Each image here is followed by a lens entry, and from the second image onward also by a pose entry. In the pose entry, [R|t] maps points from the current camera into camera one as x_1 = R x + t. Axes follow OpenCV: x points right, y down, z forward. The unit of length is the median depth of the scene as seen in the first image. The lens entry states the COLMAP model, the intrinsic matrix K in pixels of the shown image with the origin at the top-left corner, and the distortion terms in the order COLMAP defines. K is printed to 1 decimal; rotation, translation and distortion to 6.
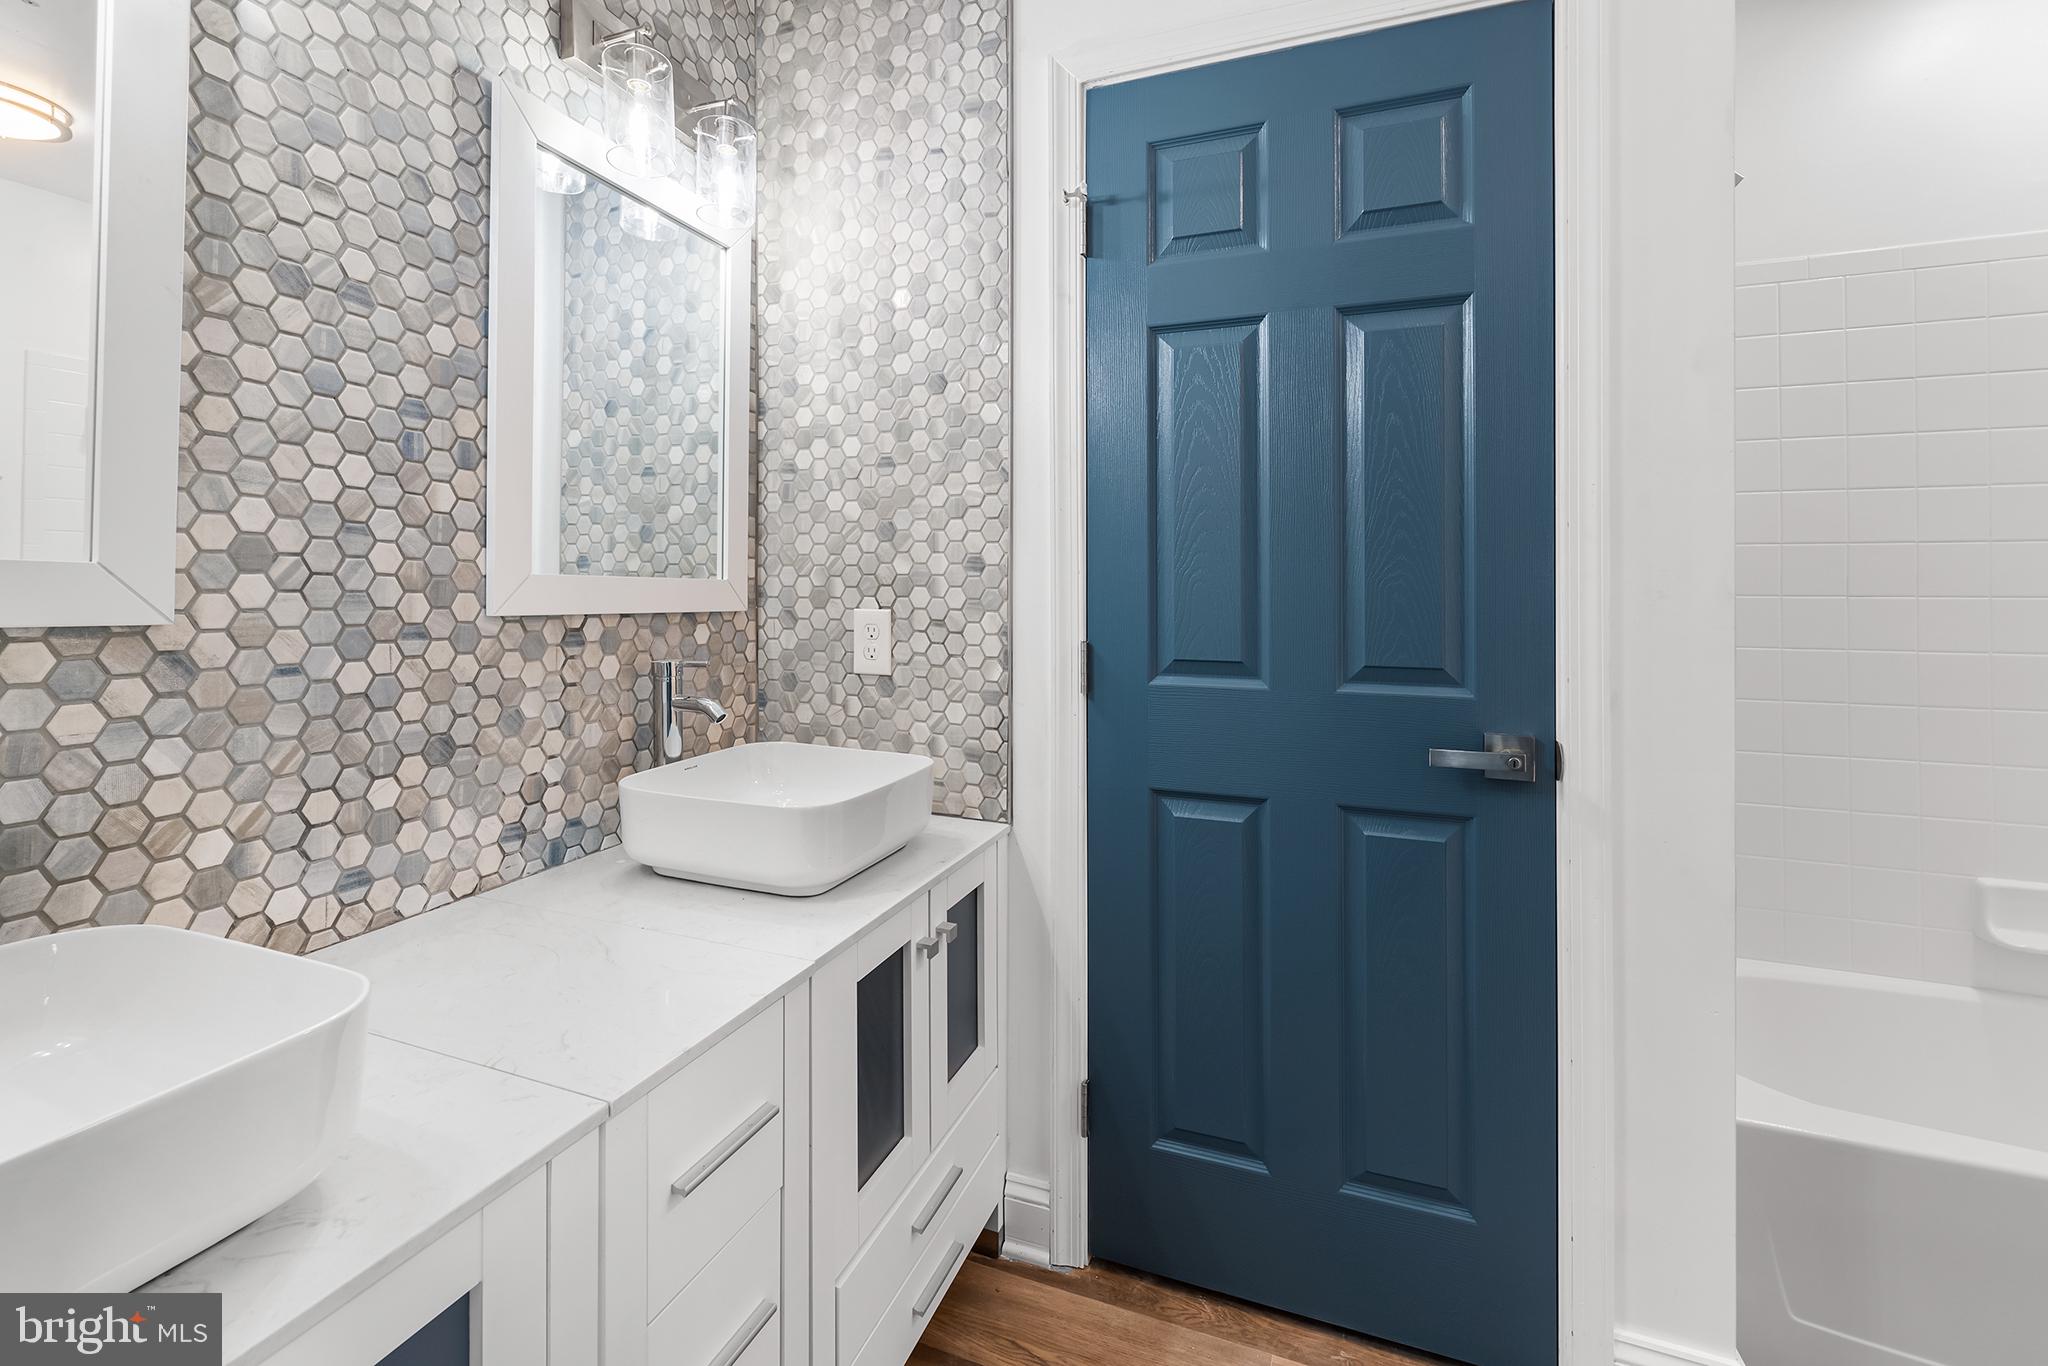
lens RADIAL K [[876.7, 0, 1004.1], [0, 876.7, 594.5], [0, 0, 1]] dist [0.001116, 0.000009]
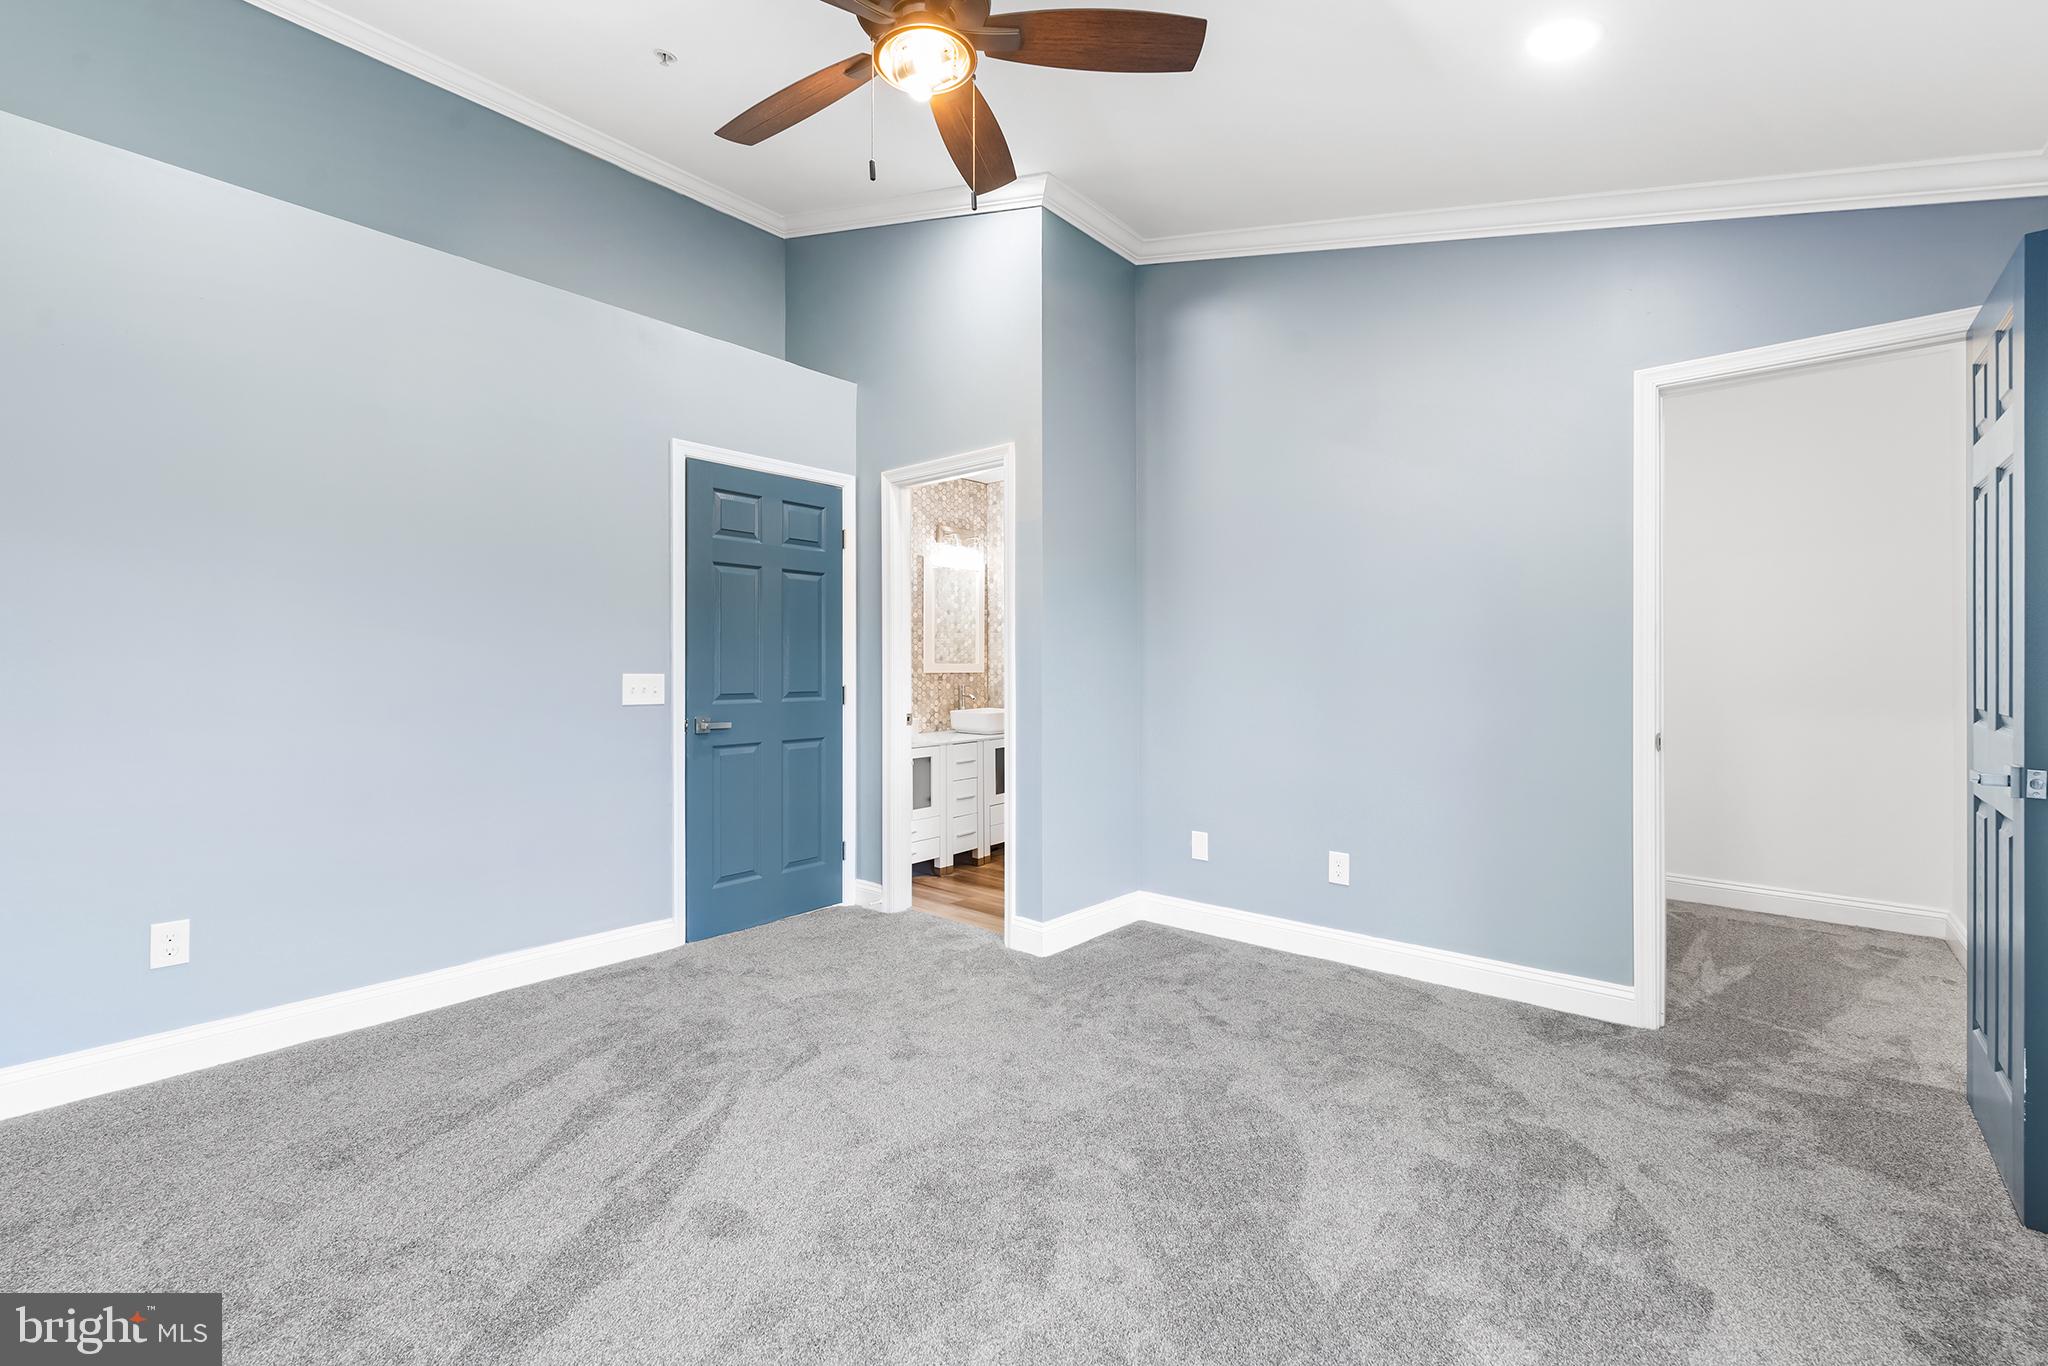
lens RADIAL K [[868.0, 0, 1018.4], [0, 868.0, 671.1], [0, 0, 1]] dist [0.000531, -0.000177]
pose [[0.939367, -0.002949, -0.342902, 1.071458], [0.005327, 0.999968, 0.005991, -0.007361], [0.342873, -0.007455, 0.939352, -2.313745]]
